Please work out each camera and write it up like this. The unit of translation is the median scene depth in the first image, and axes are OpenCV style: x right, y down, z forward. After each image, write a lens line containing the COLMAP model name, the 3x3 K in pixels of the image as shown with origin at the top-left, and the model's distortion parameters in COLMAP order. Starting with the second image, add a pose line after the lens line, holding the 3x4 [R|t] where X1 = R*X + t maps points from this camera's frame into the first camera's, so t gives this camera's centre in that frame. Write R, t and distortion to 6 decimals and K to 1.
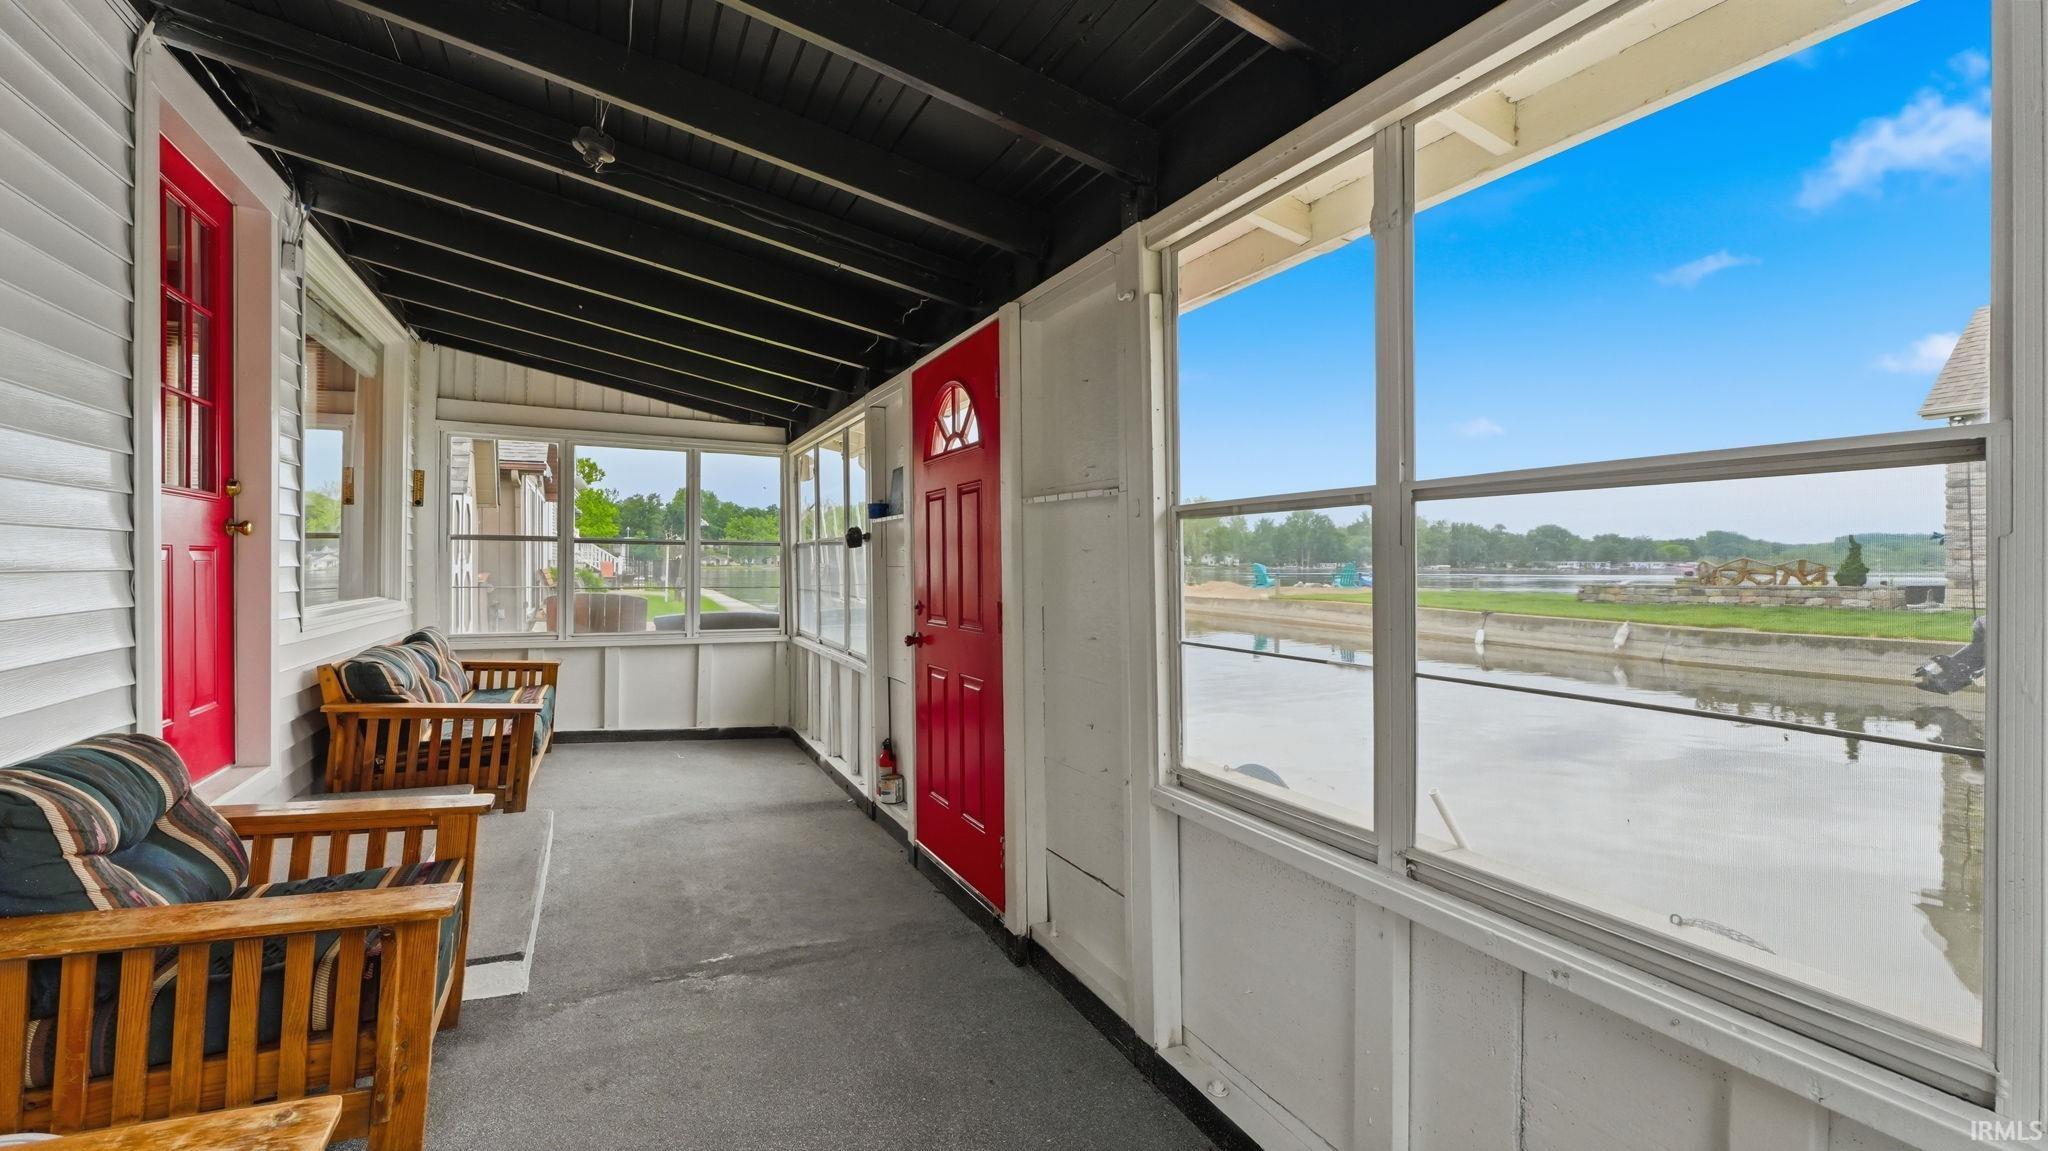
lens RADIAL K [[887.3, 0, 1022.1], [0, 887.3, 561.7], [0, 0, 1]] dist [-0.000772, -0.000476]
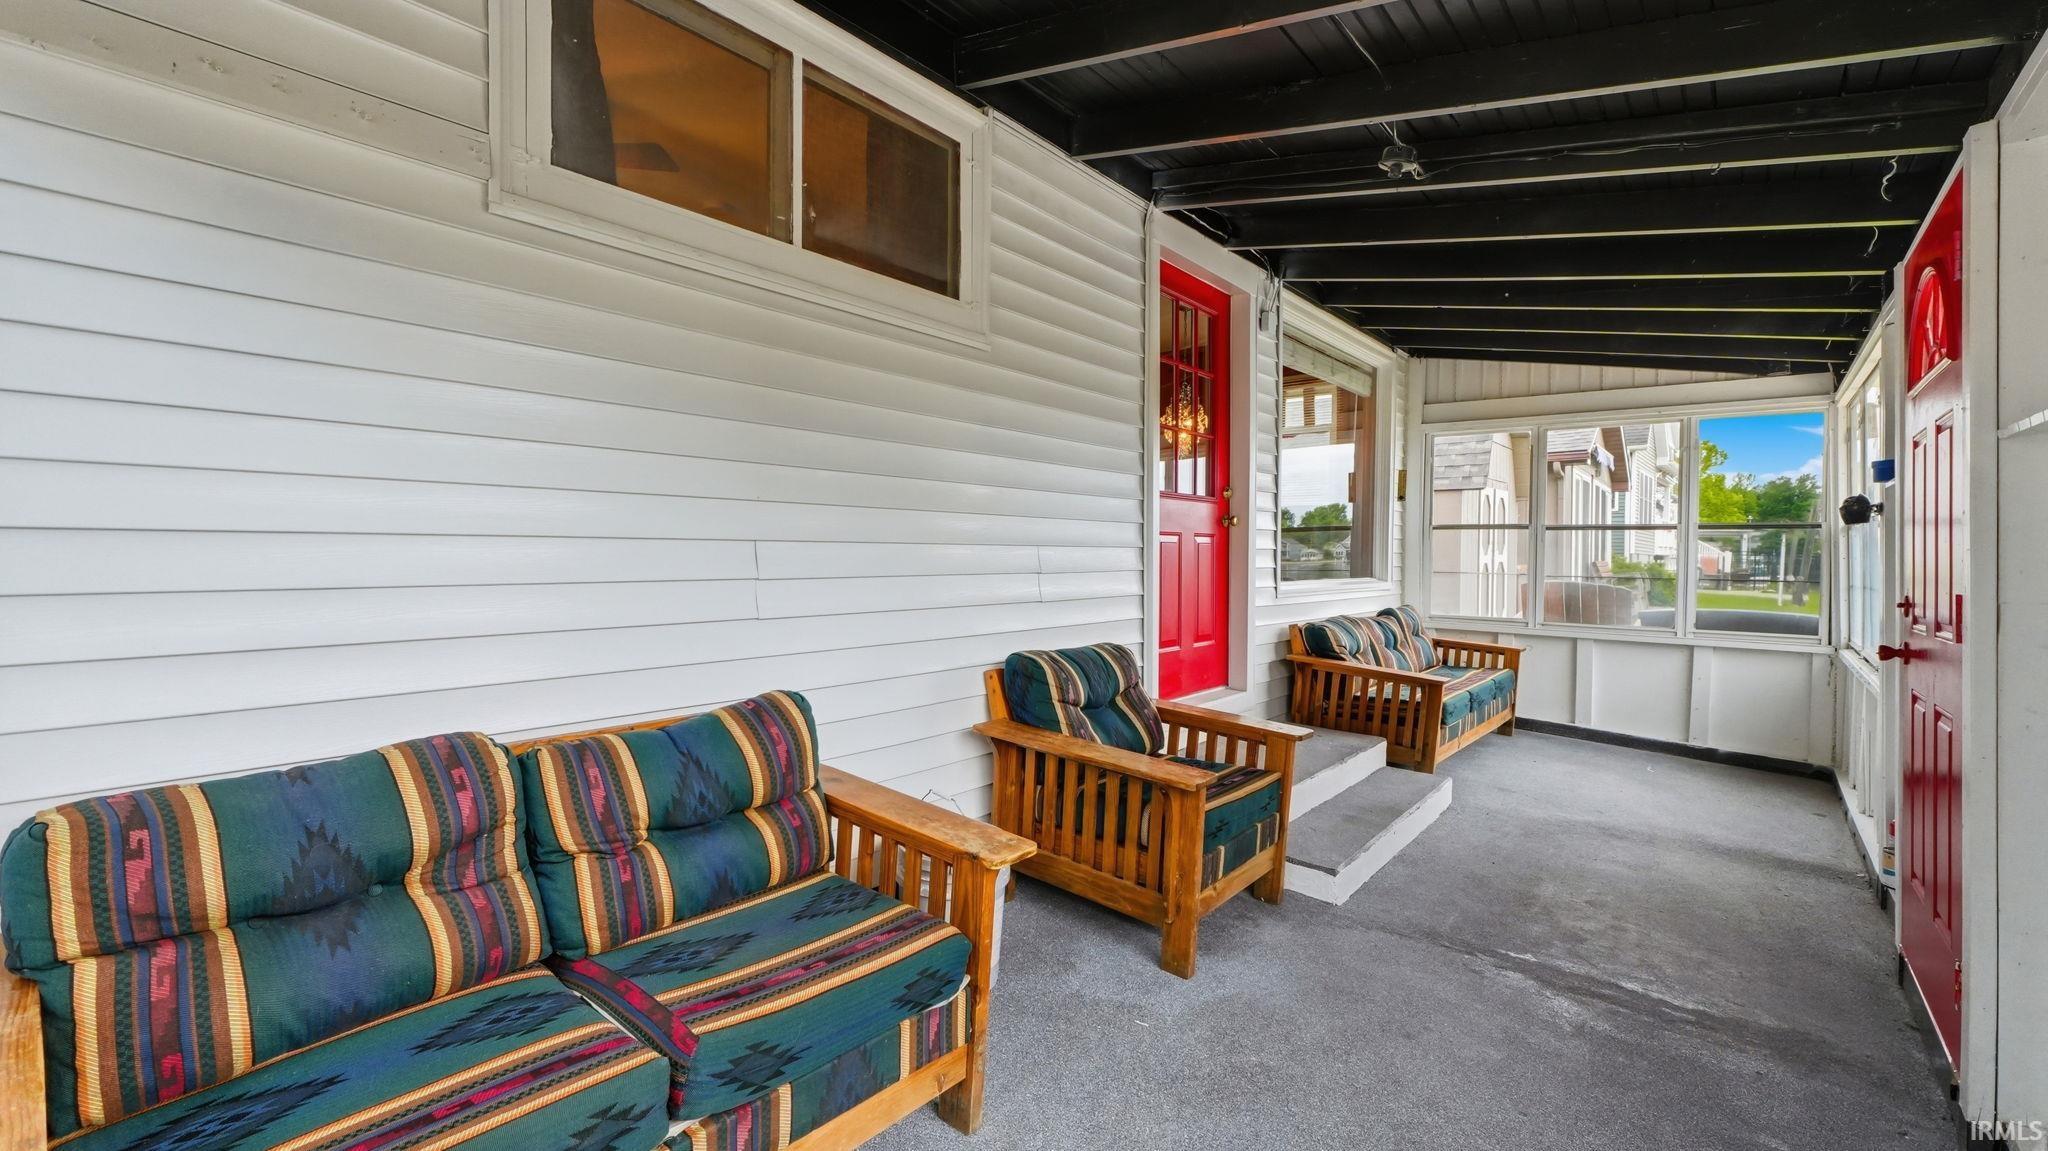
lens RADIAL K [[869.4, 0, 987.7], [0, 869.4, 552.7], [0, 0, 1]] dist [-0.001993, -0.000278]
pose [[0.390246, 0.001321, -0.920710, 0.213675], [-0.007557, 0.999970, -0.001769, 0.015406], [0.920679, 0.007648, 0.390245, 0.079281]]
